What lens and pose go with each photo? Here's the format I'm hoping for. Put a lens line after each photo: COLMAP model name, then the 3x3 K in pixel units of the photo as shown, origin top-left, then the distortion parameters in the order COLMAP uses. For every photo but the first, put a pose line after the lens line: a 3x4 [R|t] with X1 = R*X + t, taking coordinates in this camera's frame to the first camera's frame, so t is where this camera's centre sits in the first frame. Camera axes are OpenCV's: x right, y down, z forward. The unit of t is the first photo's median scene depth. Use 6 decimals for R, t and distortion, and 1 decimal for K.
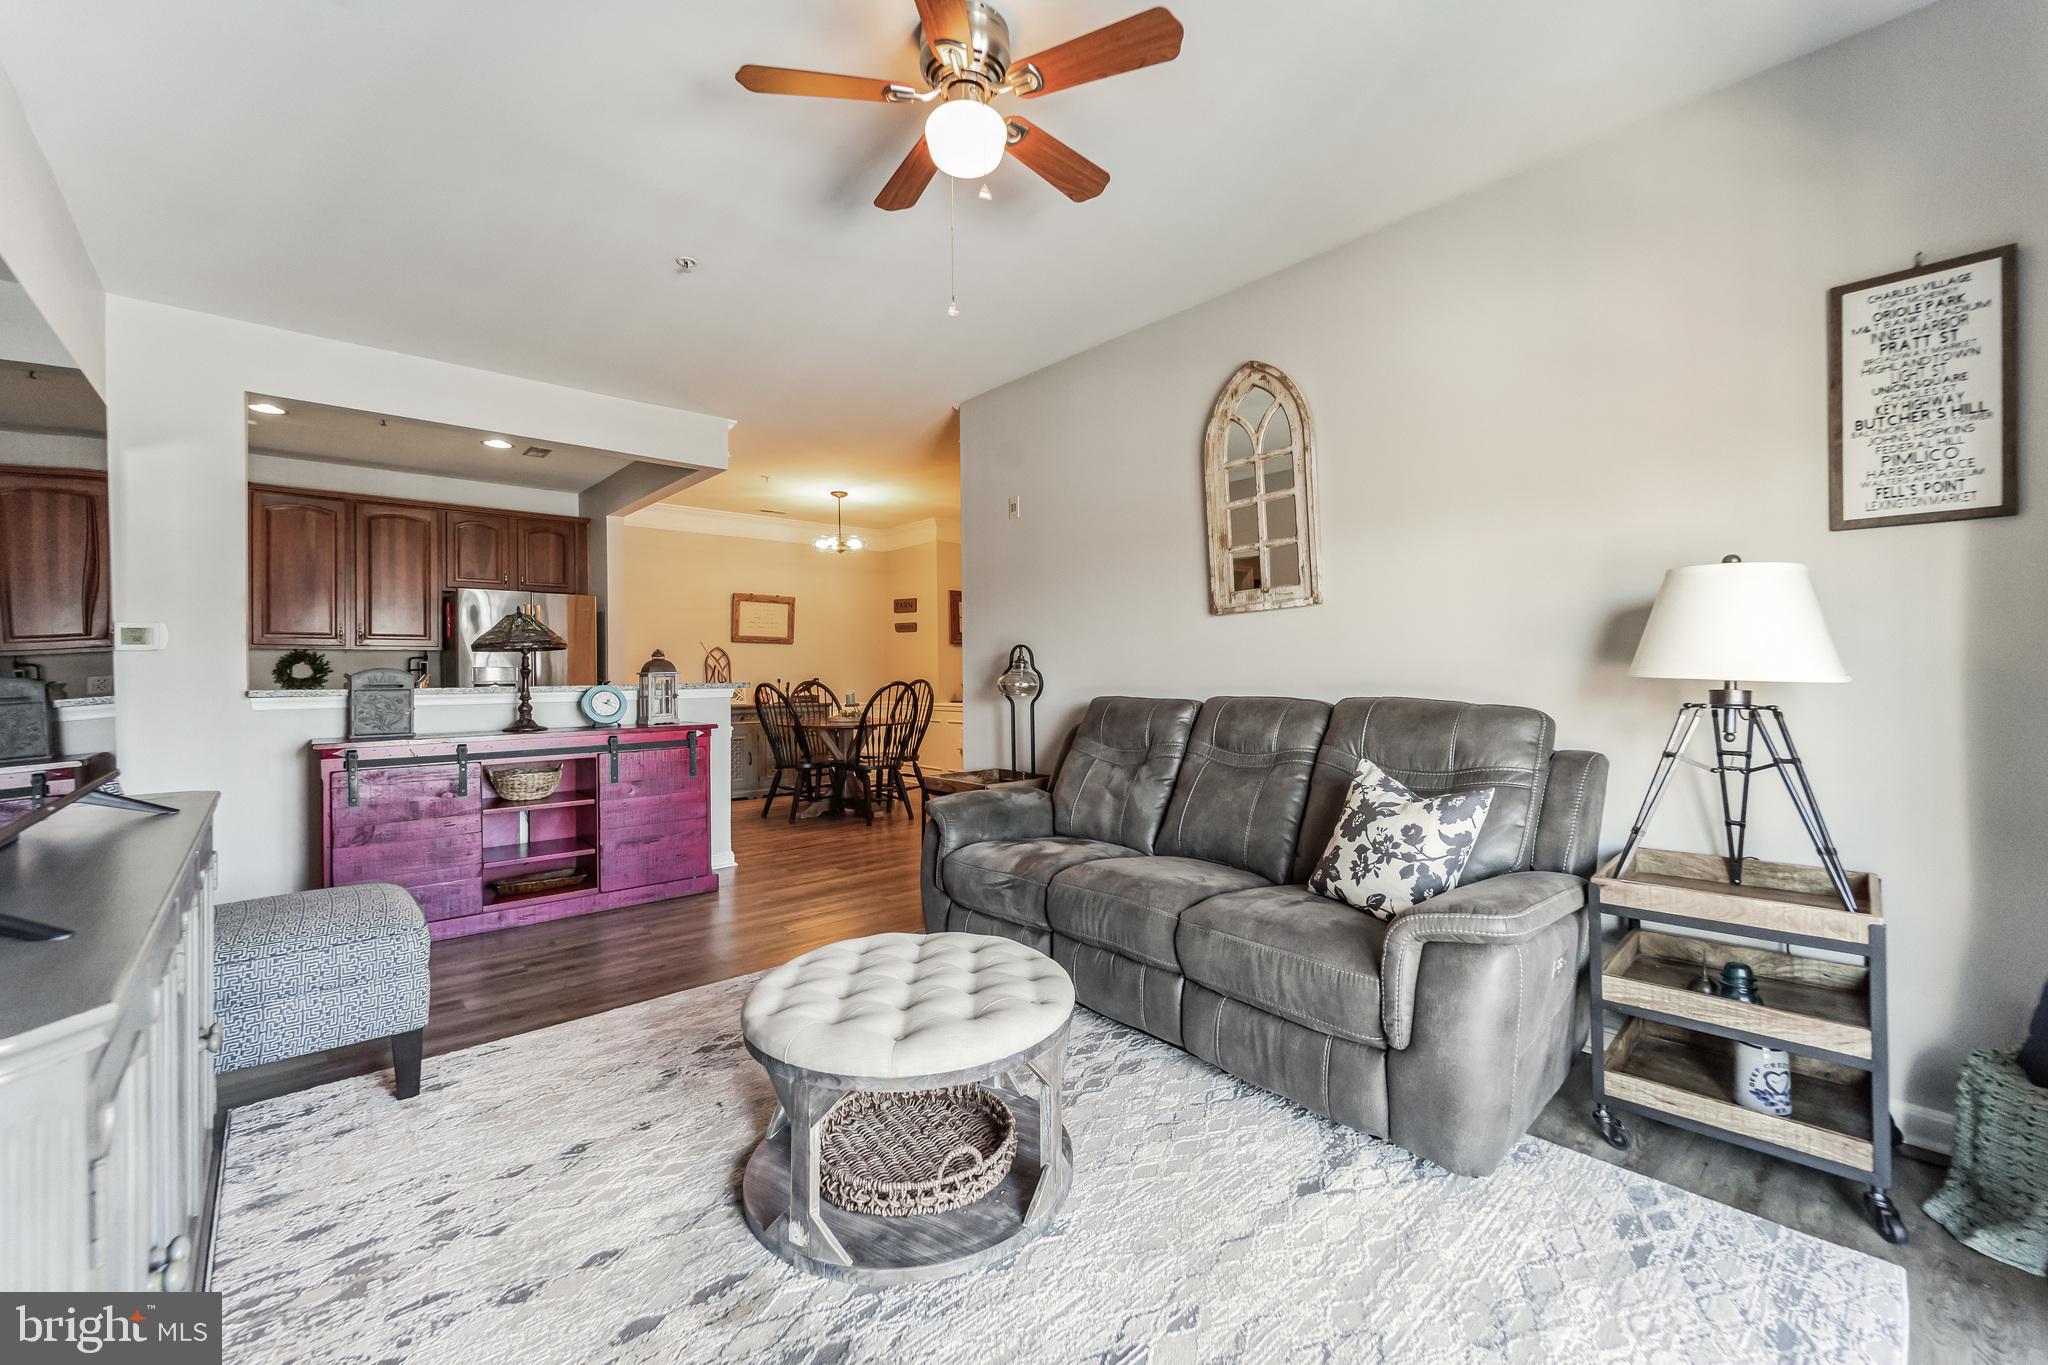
lens RADIAL K [[823.0, 0, 1021.4], [0, 823.0, 677.5], [0, 0, 1]] dist [0.007957, -0.006329]
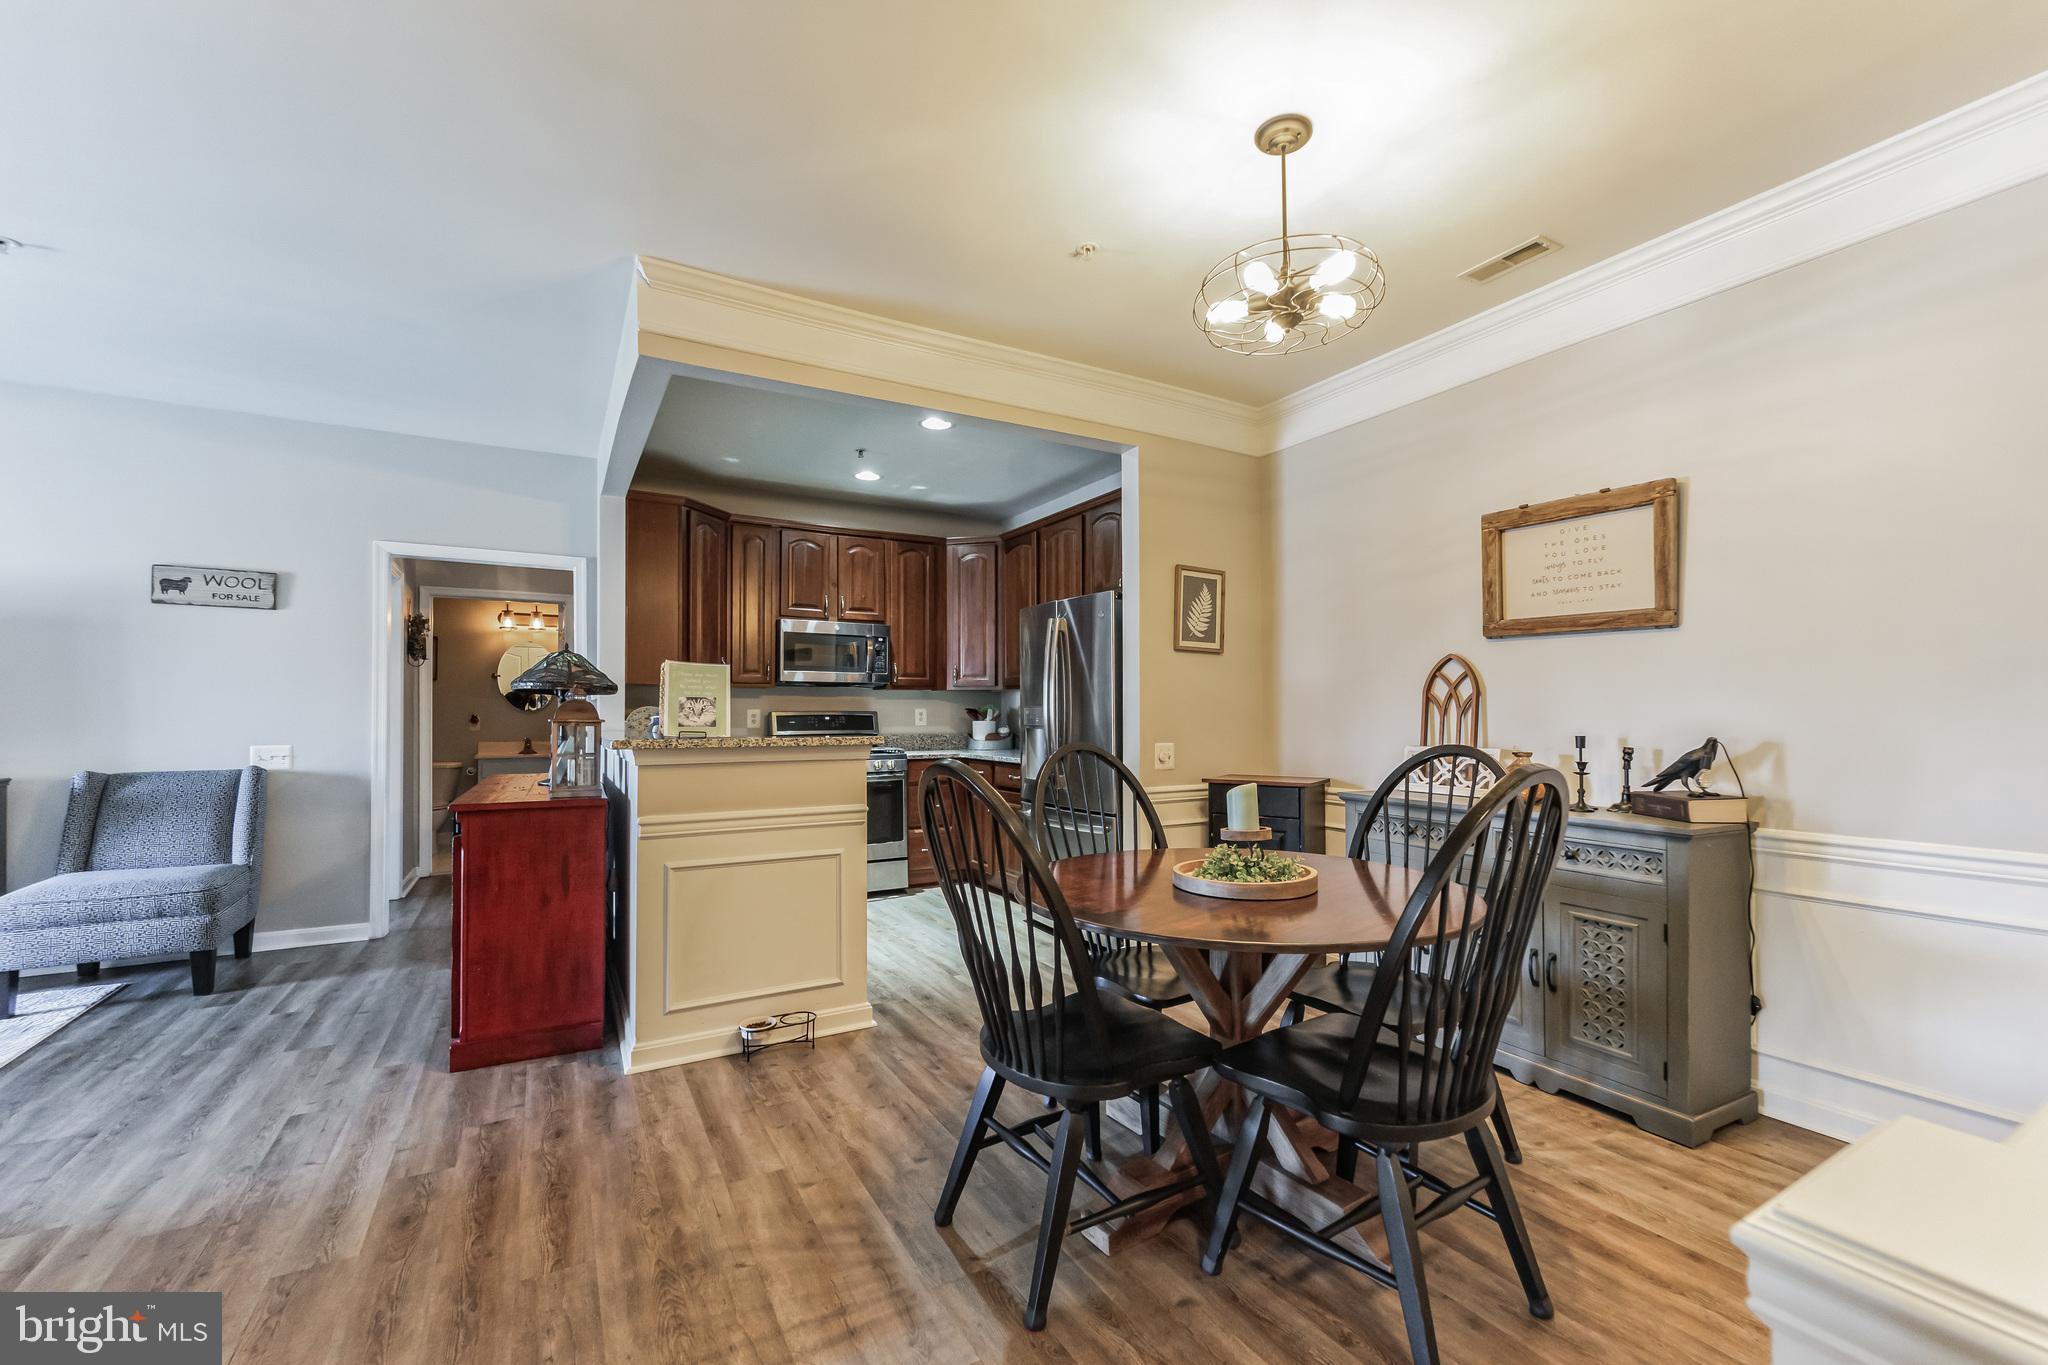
lens RADIAL K [[839.9, 0, 1032.7], [0, 839.9, 706.2], [0, 0, 1]] dist [0.001678, -0.000079]
pose [[-0.202880, 0.002160, -0.979201, 0.232036], [0.000805, 0.999998, 0.002039, -0.028923], [0.979203, -0.000374, -0.202881, 2.170980]]
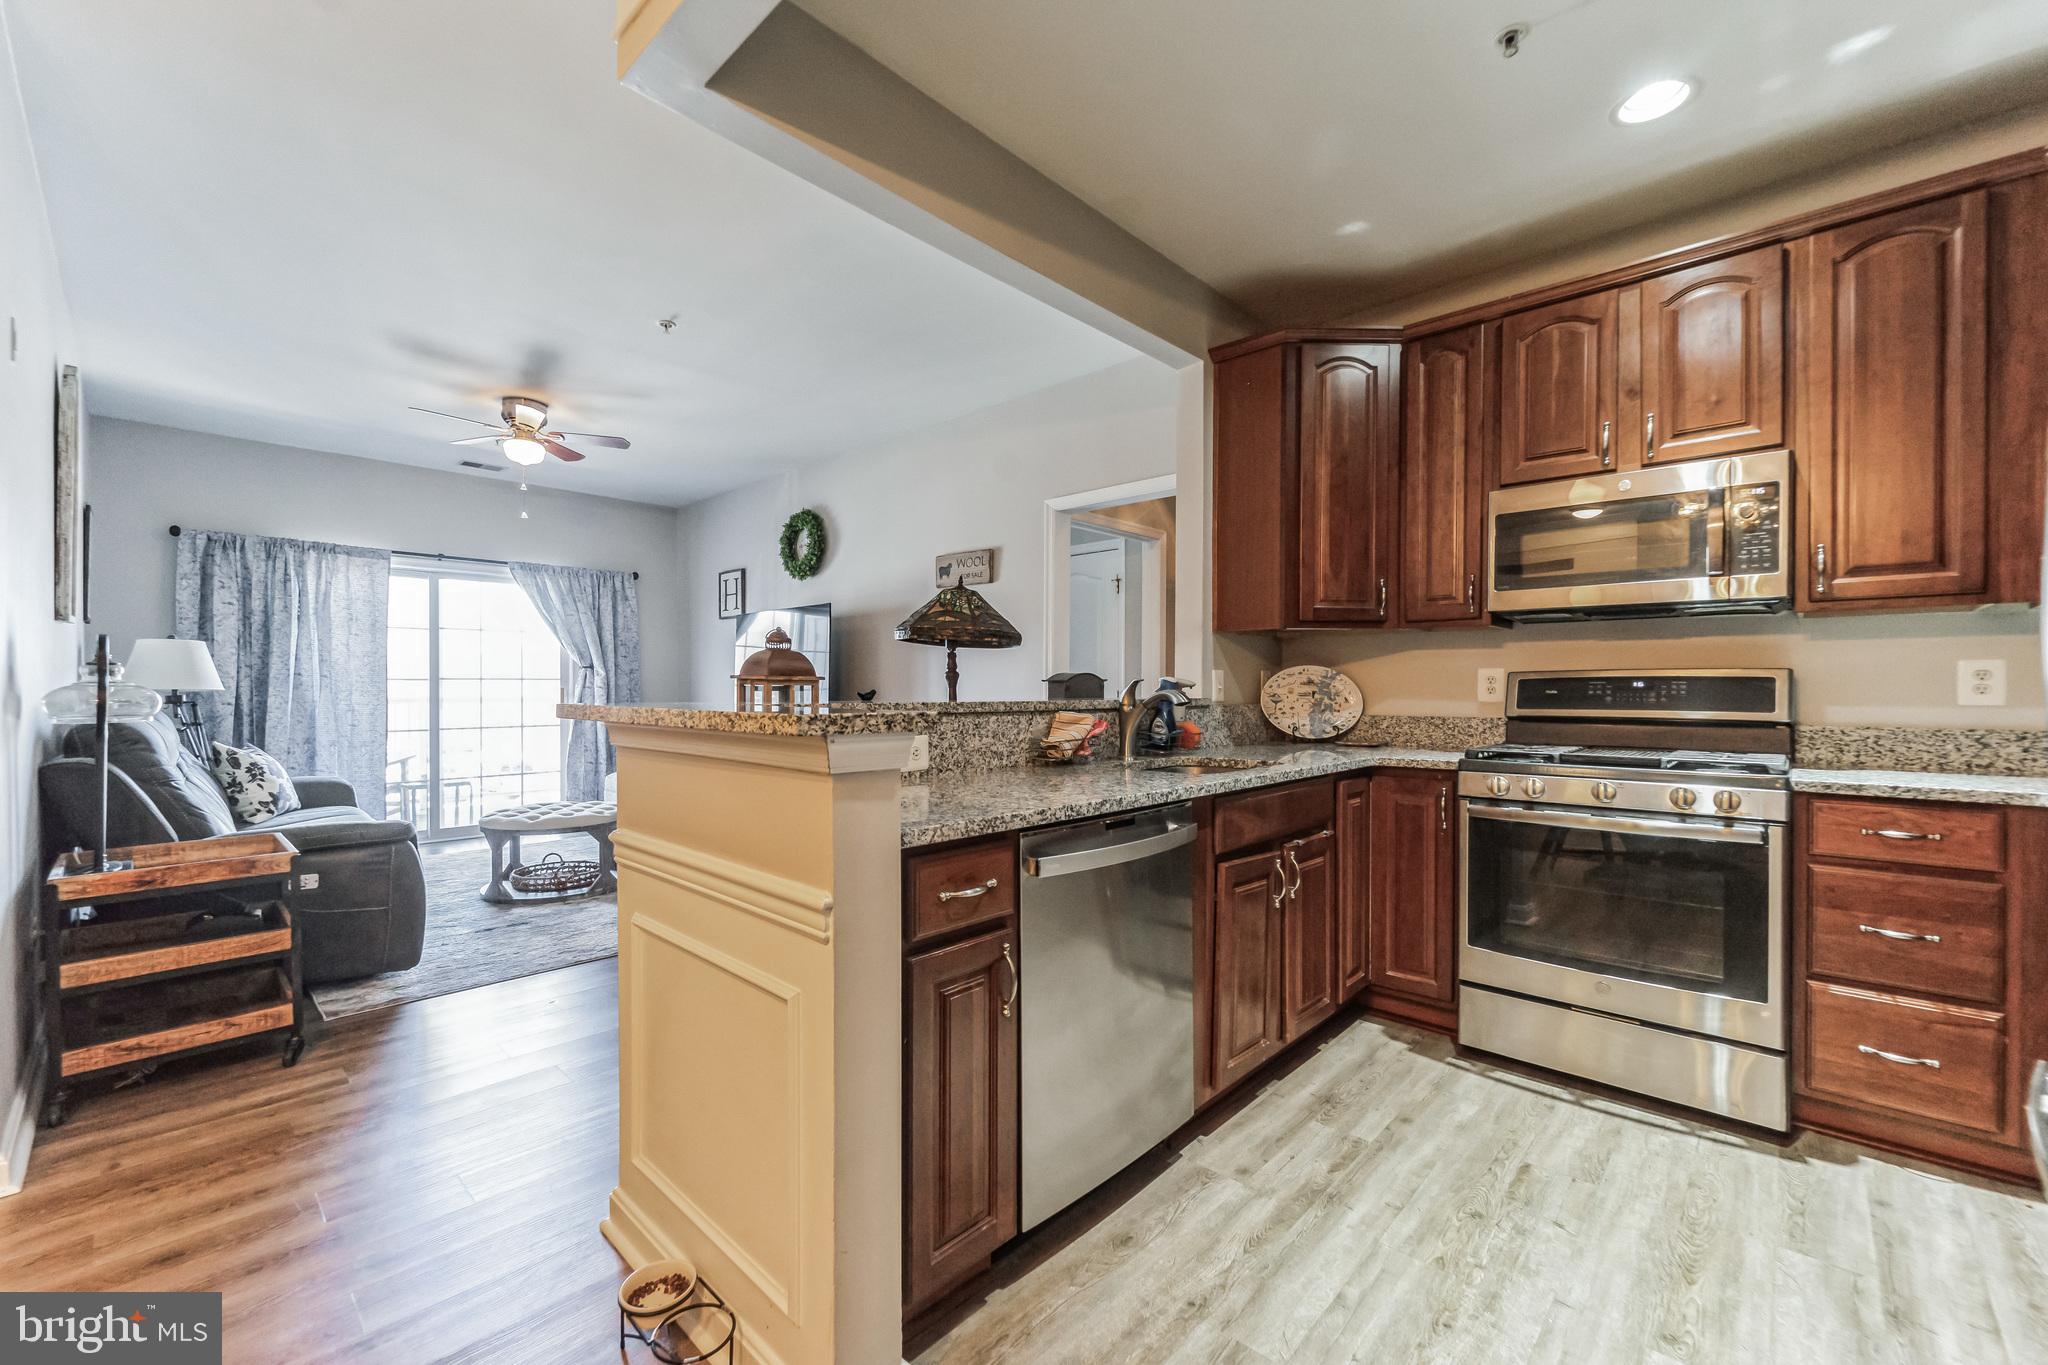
lens RADIAL K [[827.9, 0, 1025.4], [0, 827.9, 690.7], [0, 0, 1]] dist [-0.001010, -0.000802]
pose [[-0.996026, 0.007526, -0.088743, -0.779336], [0.006927, 0.999951, 0.007054, -0.002662], [0.088792, 0.006411, -0.996030, 2.149700]]
